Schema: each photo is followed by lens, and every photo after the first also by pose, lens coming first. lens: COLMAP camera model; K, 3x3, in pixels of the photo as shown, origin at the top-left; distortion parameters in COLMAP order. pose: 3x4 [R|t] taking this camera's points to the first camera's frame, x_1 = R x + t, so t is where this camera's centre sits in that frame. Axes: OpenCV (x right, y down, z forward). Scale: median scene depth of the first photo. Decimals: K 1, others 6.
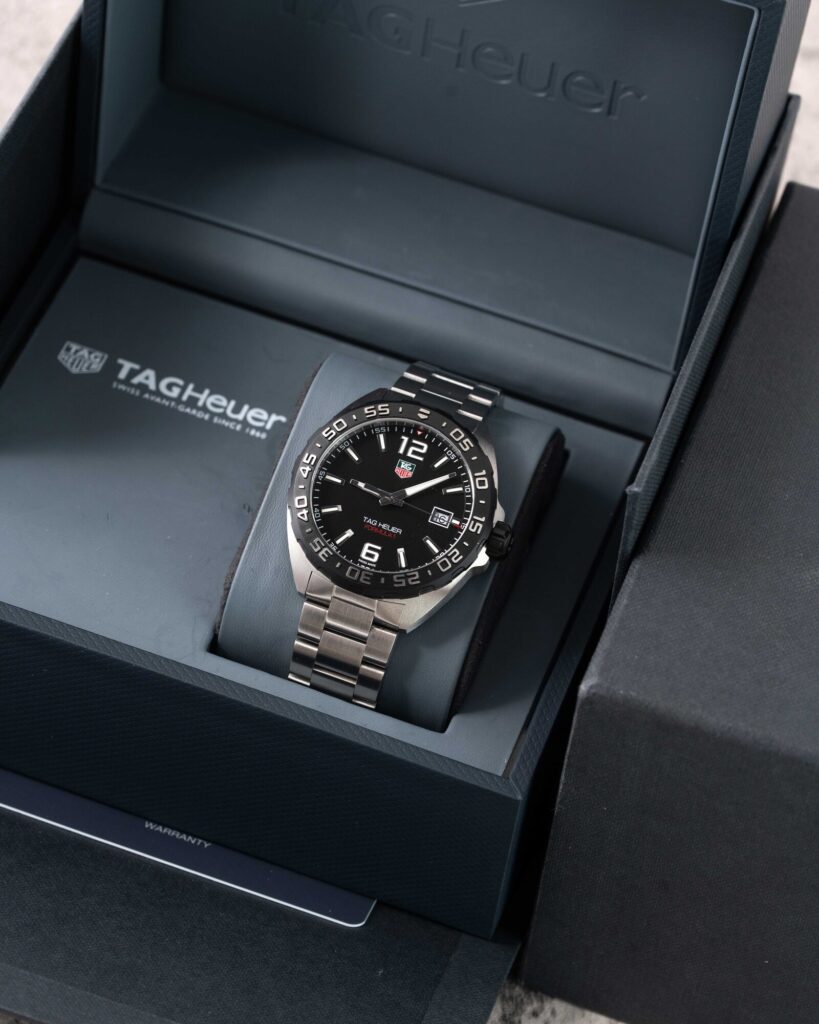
lens RADIAL K [[4665.6, 0, 409.2], [0, 4665.6, 512.0], [0, 0, 1]] dist [-0.138077, 0.000000]
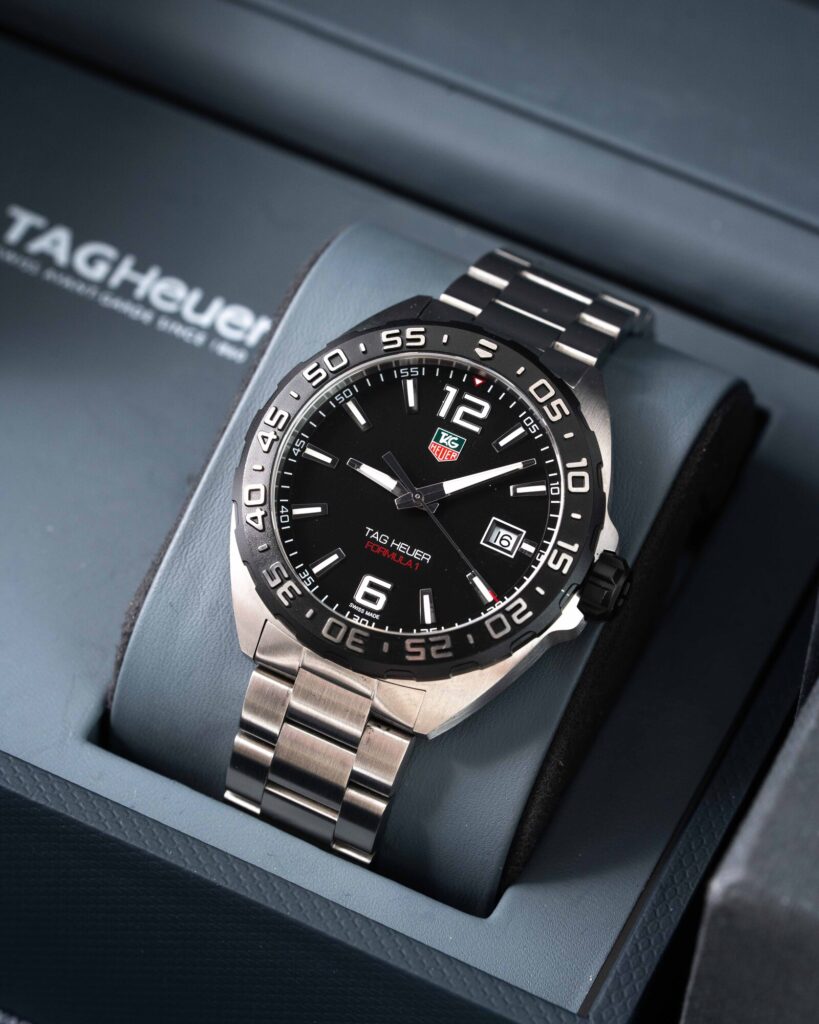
lens RADIAL K [[4665.6, 0, 408.2], [0, 4665.6, 510.9], [0, 0, 1]] dist [-0.138077, 0.000000]
pose [[0.993261, 0.064686, -0.096170, 0.048817], [-0.059173, 0.996496, 0.059114, -0.034164], [0.099657, -0.053025, 0.993608, 0.442518]]
